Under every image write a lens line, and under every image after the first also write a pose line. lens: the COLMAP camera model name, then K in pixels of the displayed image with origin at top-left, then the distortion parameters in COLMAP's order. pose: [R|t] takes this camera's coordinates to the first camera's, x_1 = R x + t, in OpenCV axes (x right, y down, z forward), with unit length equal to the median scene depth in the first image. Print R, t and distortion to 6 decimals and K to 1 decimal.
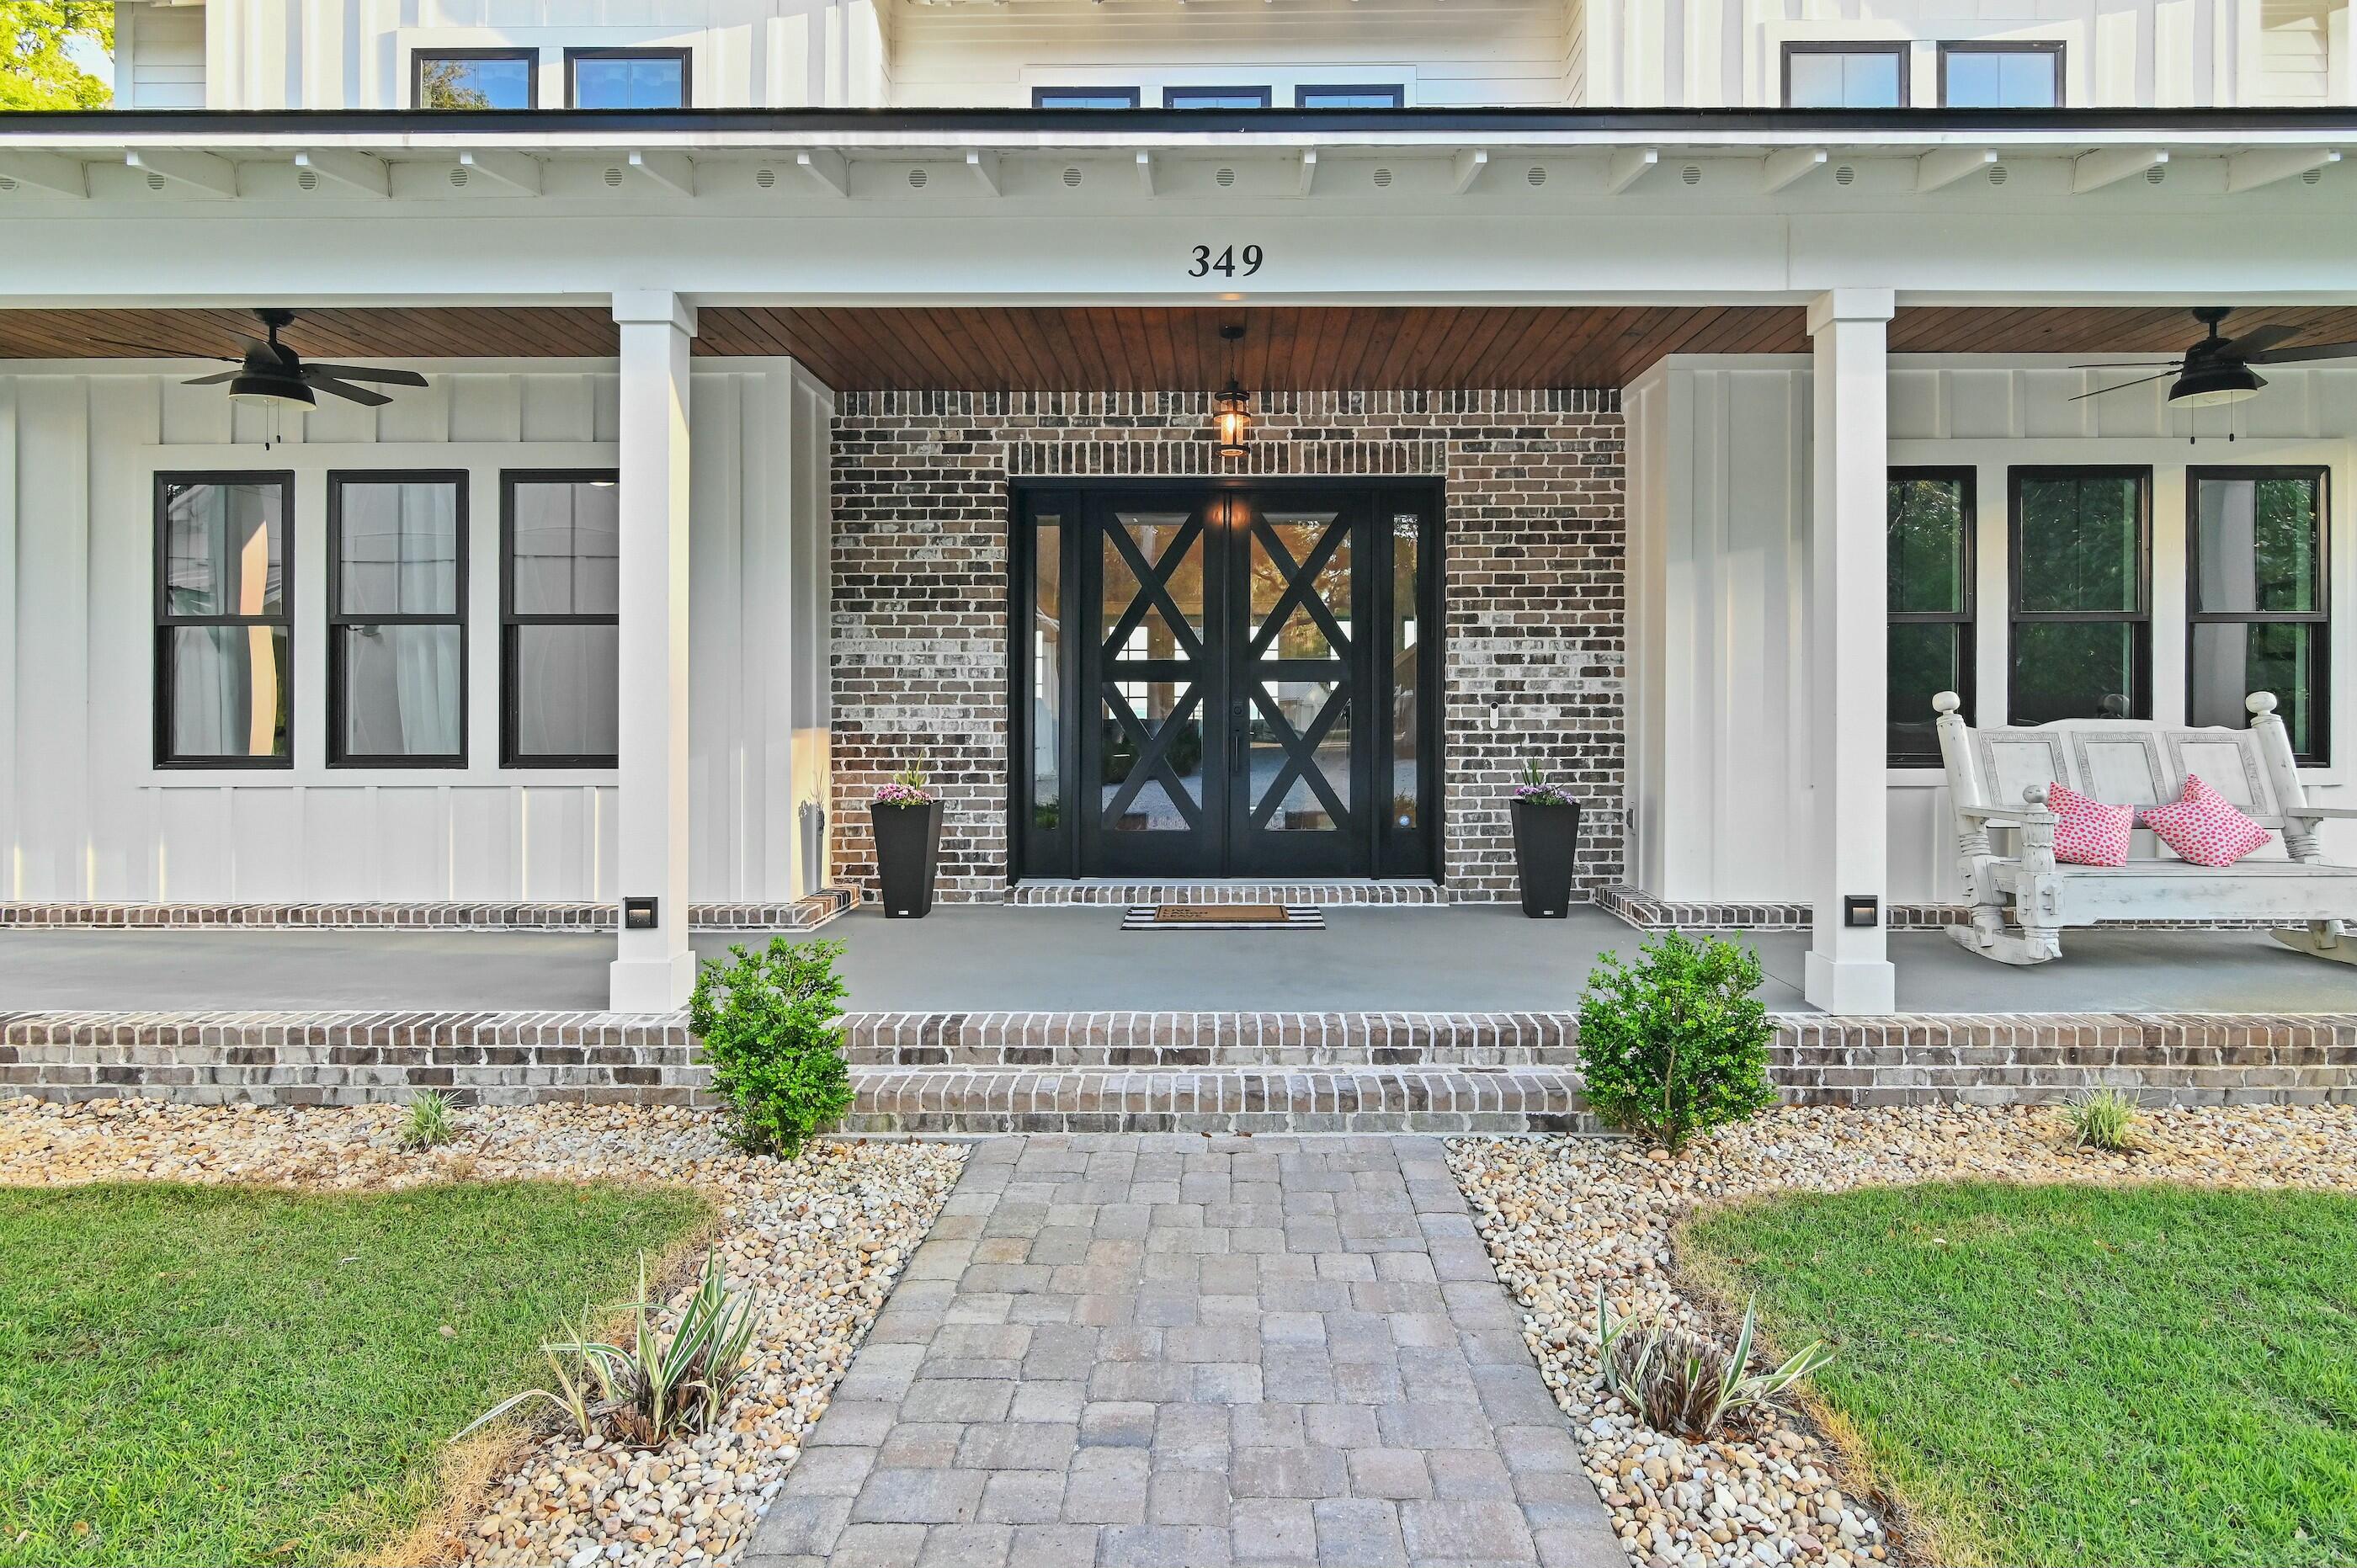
lens RADIAL K [[1137.1, 0, 1220.7], [0, 1137.1, 727.1], [0, 0, 1]] dist [0.012172, 0.002403]
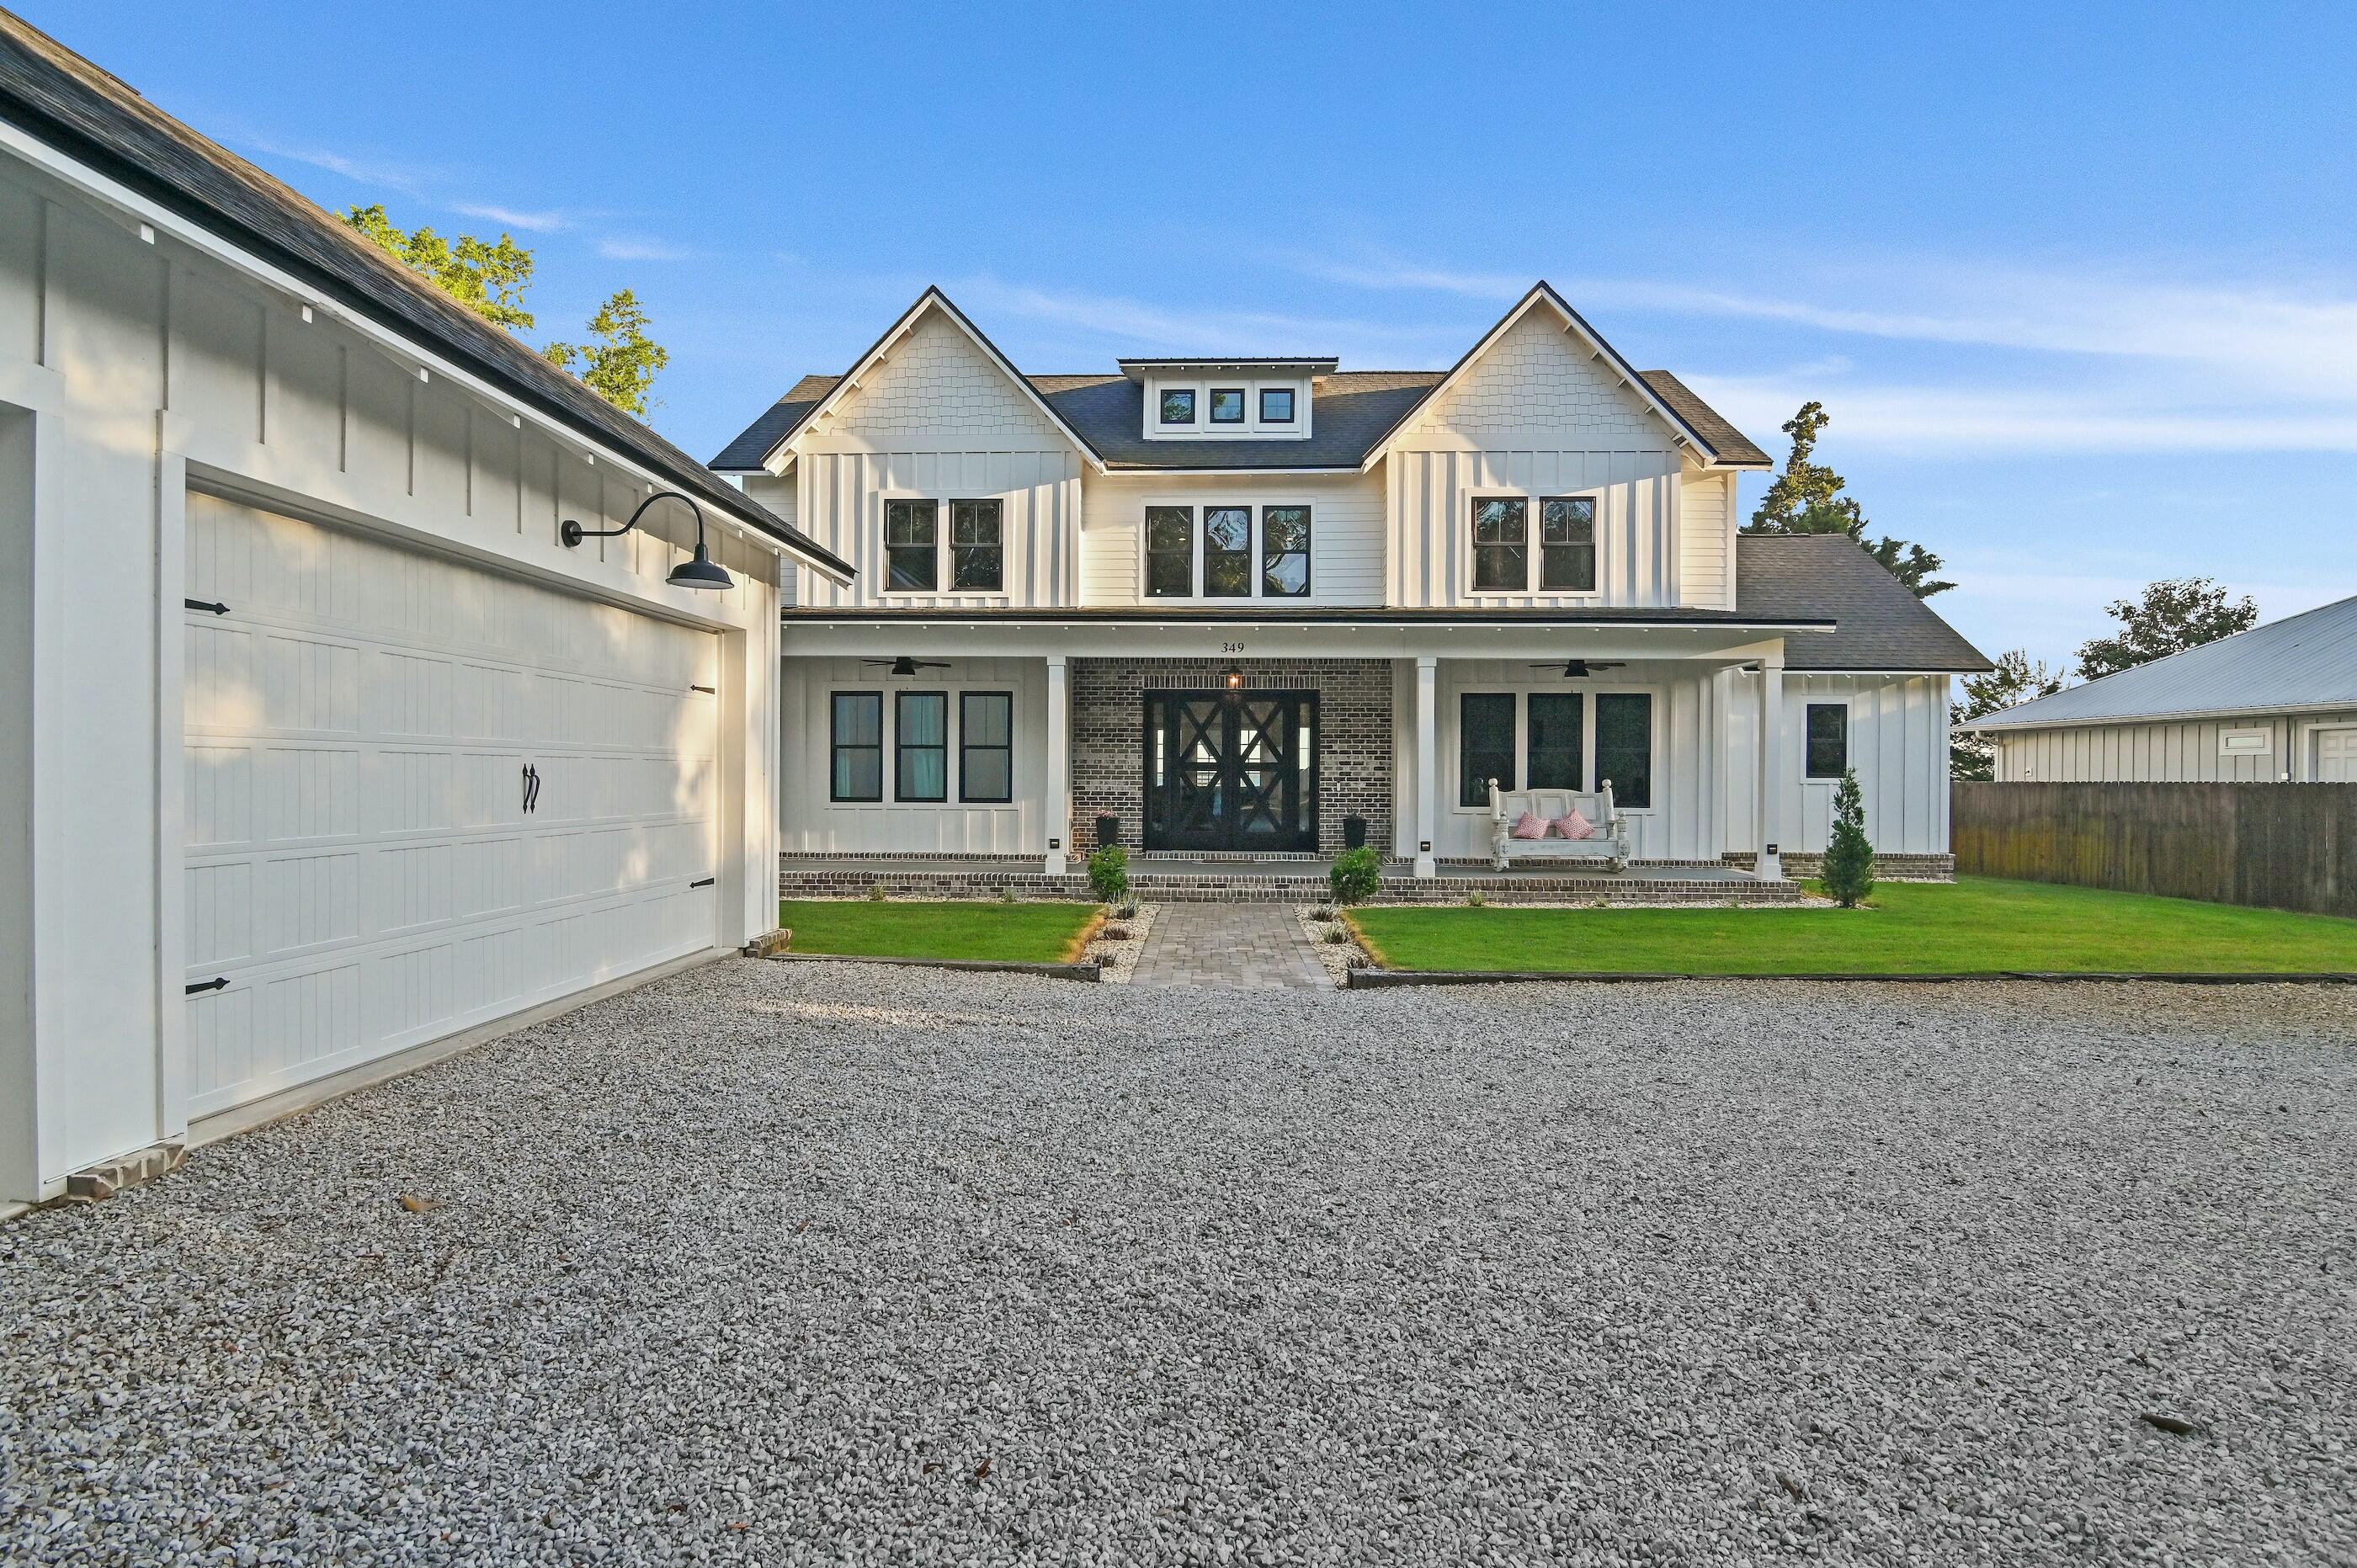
lens RADIAL K [[1137.1, 0, 1160.9], [0, 1137.1, 770.3], [0, 0, 1]] dist [0.012172, 0.002403]
pose [[0.998852, 0.007015, -0.047396, -0.030088], [-0.008153, 0.999682, -0.023880, 0.018215], [0.047213, 0.024239, 0.998591, -1.499682]]
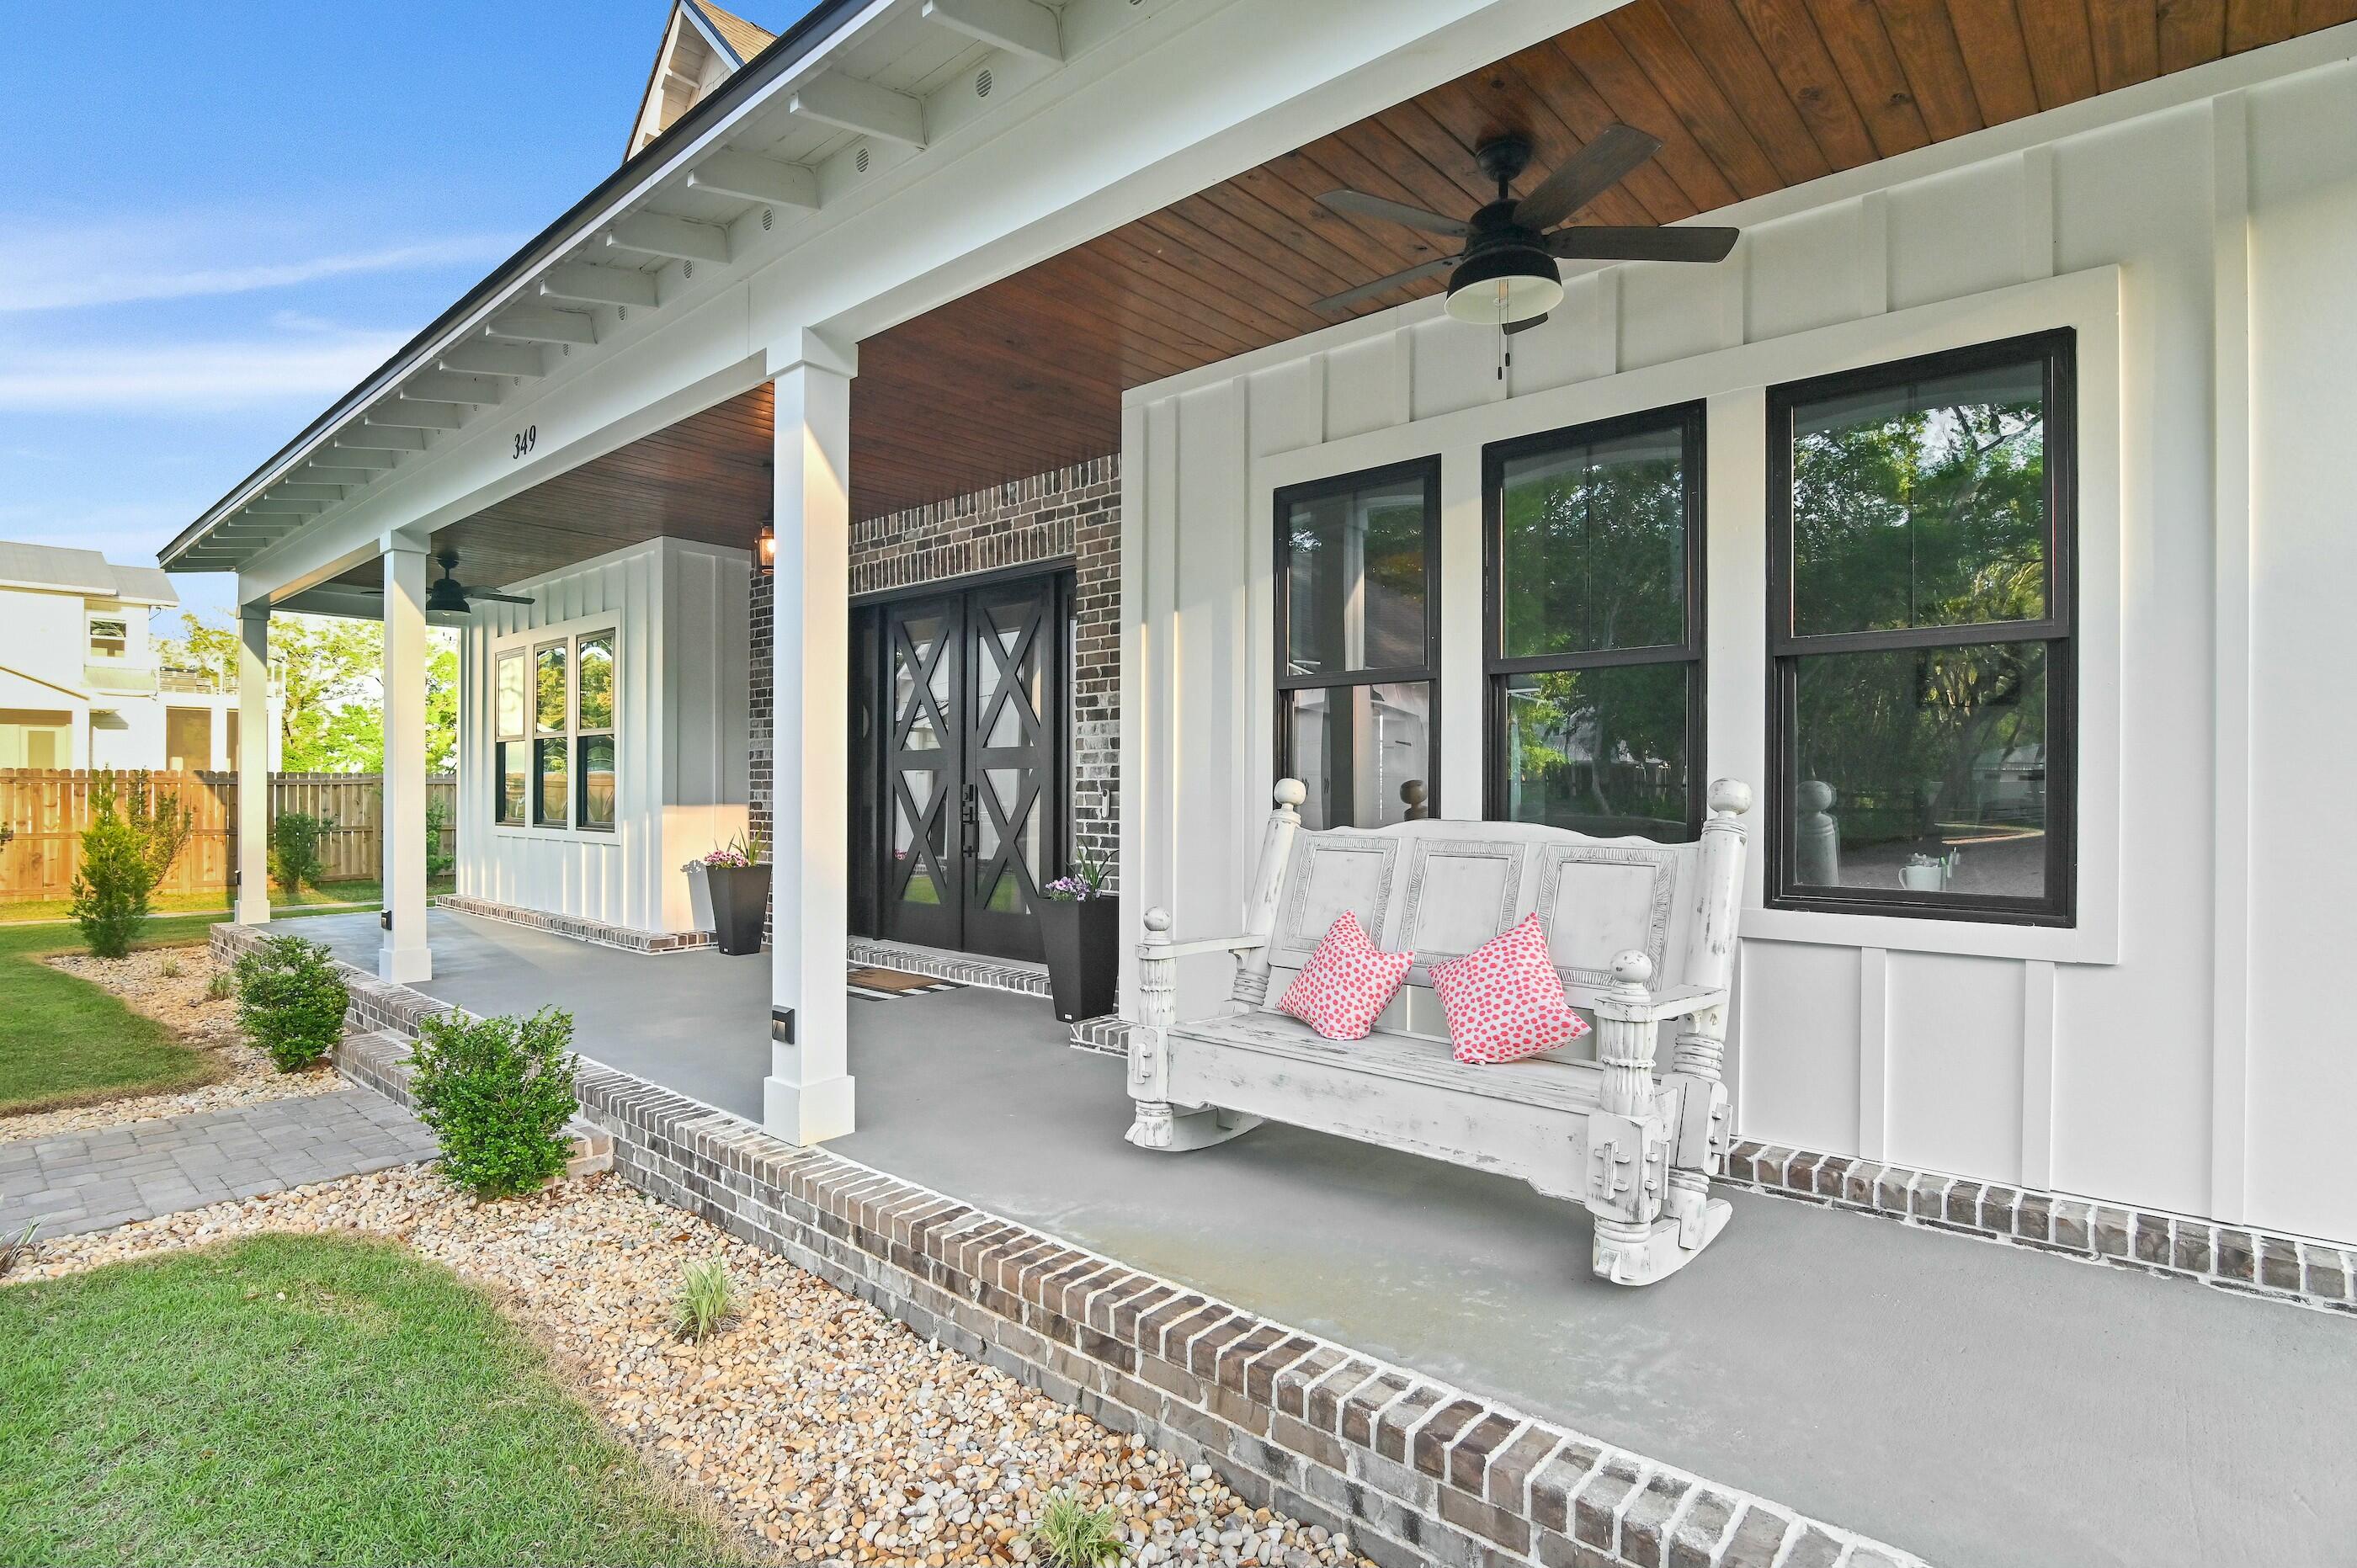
lens RADIAL K [[1137.1, 0, 1184.4], [0, 1137.1, 791.7], [0, 0, 1]] dist [0.012172, 0.002403]
pose [[0.748306, 0.008453, -0.663300, 0.910072], [-0.017065, 0.999833, -0.006511, -0.015075], [0.663134, 0.016192, 0.748326, 0.346115]]
